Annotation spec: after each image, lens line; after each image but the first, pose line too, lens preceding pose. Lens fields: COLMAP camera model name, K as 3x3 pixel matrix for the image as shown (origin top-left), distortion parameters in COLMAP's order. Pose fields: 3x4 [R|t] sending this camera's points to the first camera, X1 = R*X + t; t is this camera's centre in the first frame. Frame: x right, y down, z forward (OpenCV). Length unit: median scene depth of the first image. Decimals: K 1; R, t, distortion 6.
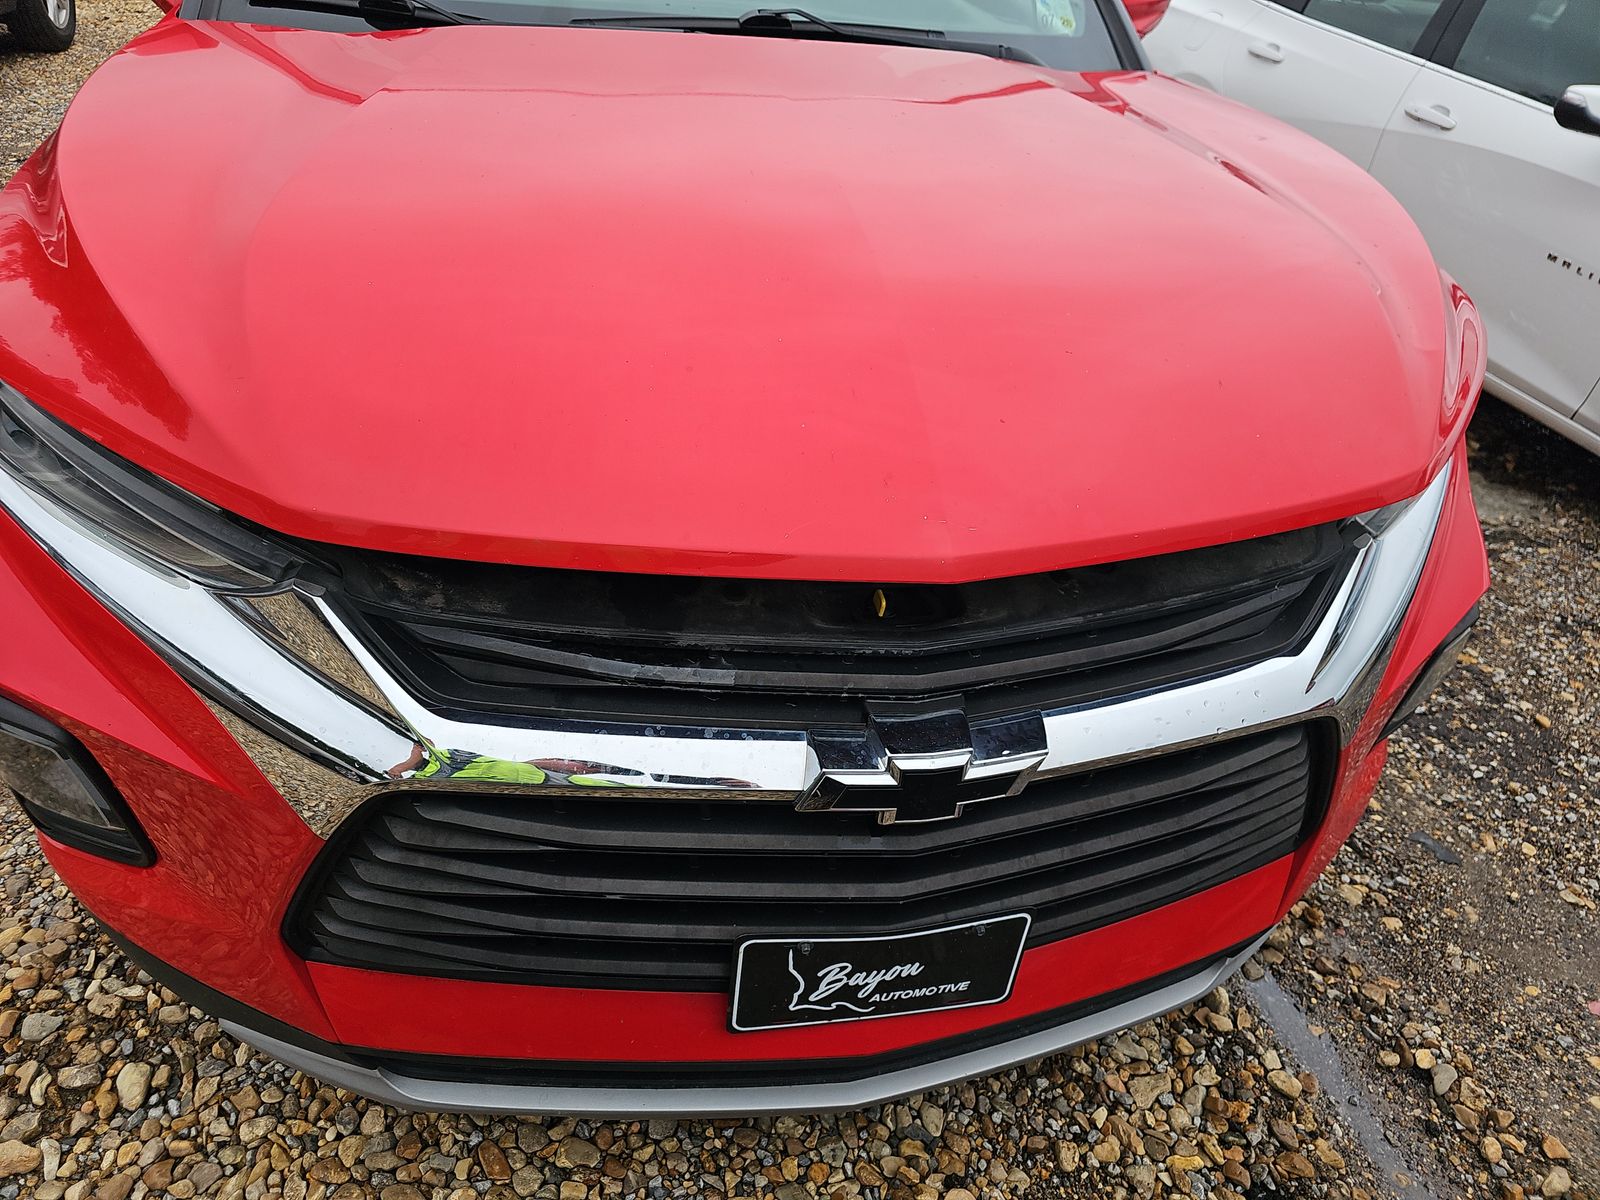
lens RADIAL K [[1080.2, 0, 800.0], [0, 1080.2, 600.0], [0, 0, 1]] dist [0.039803, -0.038034]
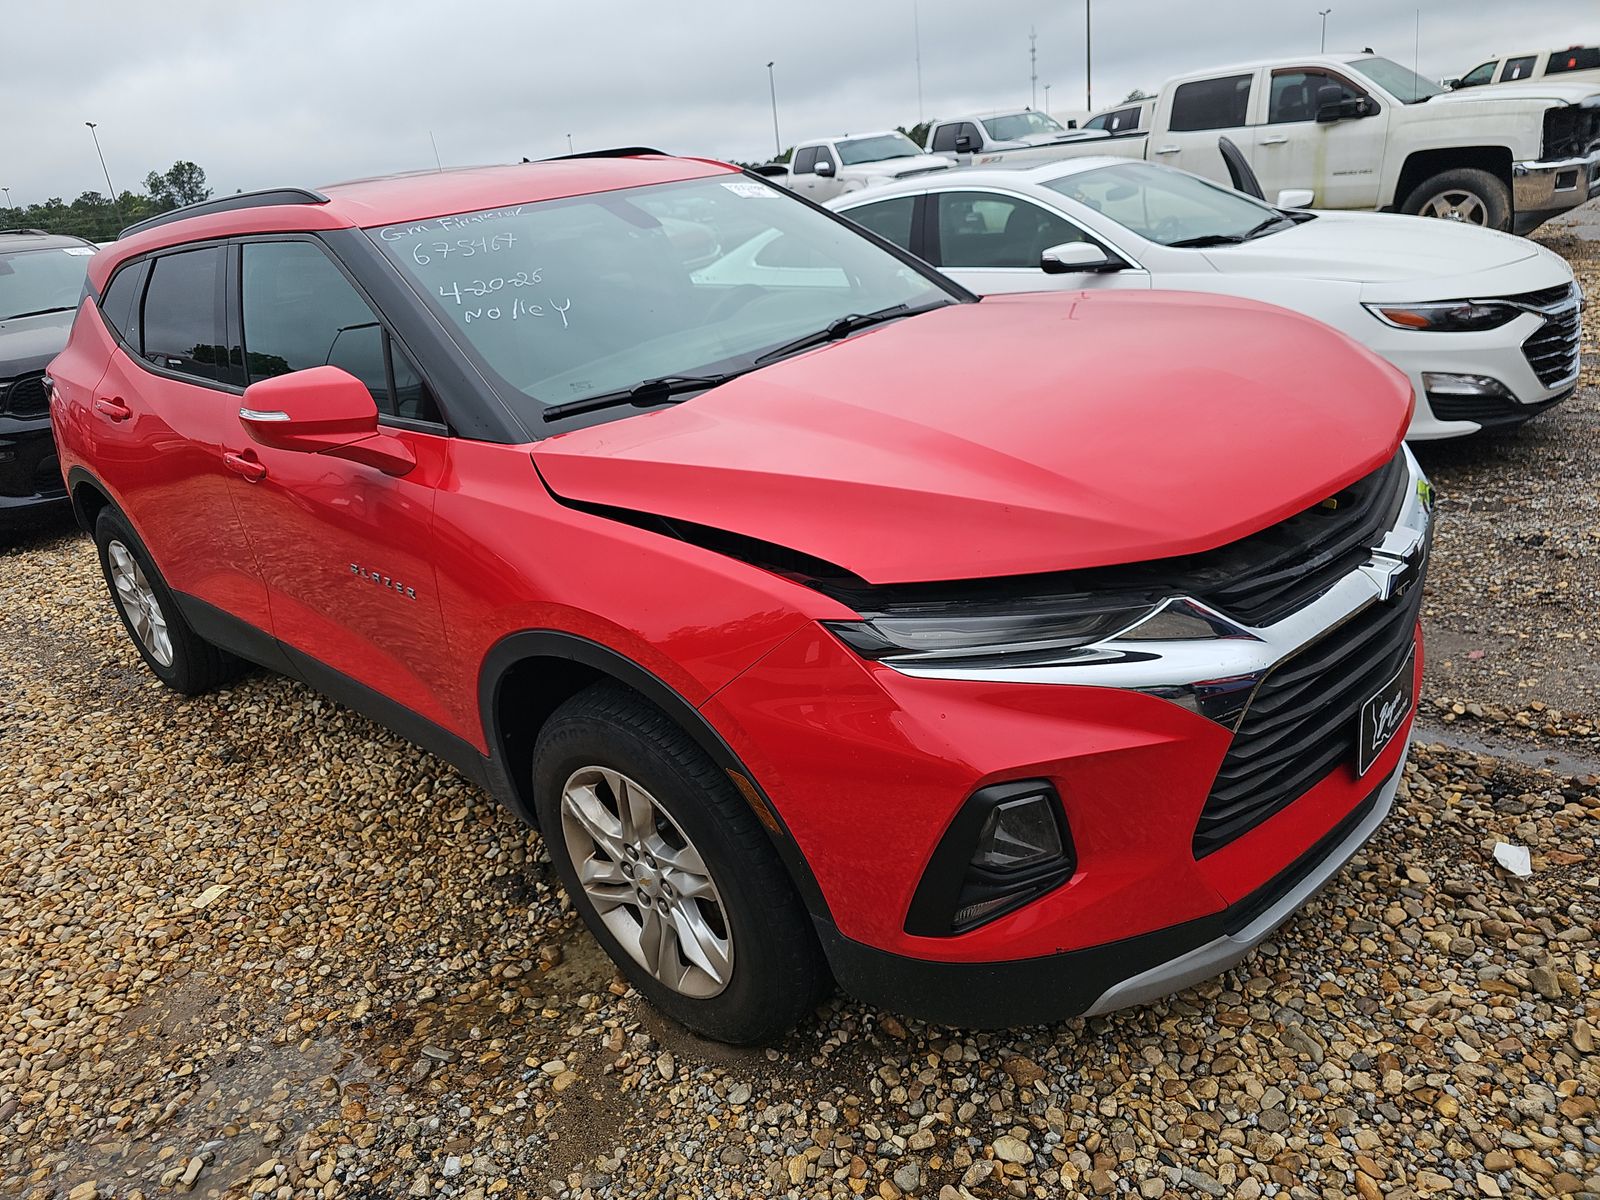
lens RADIAL K [[1080.2, 0, 800.0], [0, 1080.2, 600.0], [0, 0, 1]] dist [0.039803, -0.038034]
pose [[0.778788, -0.400967, 0.482405, -1.111702], [0.506481, 0.855655, -0.106450, -0.081619], [-0.370089, 0.327231, 0.869456, -0.193373]]
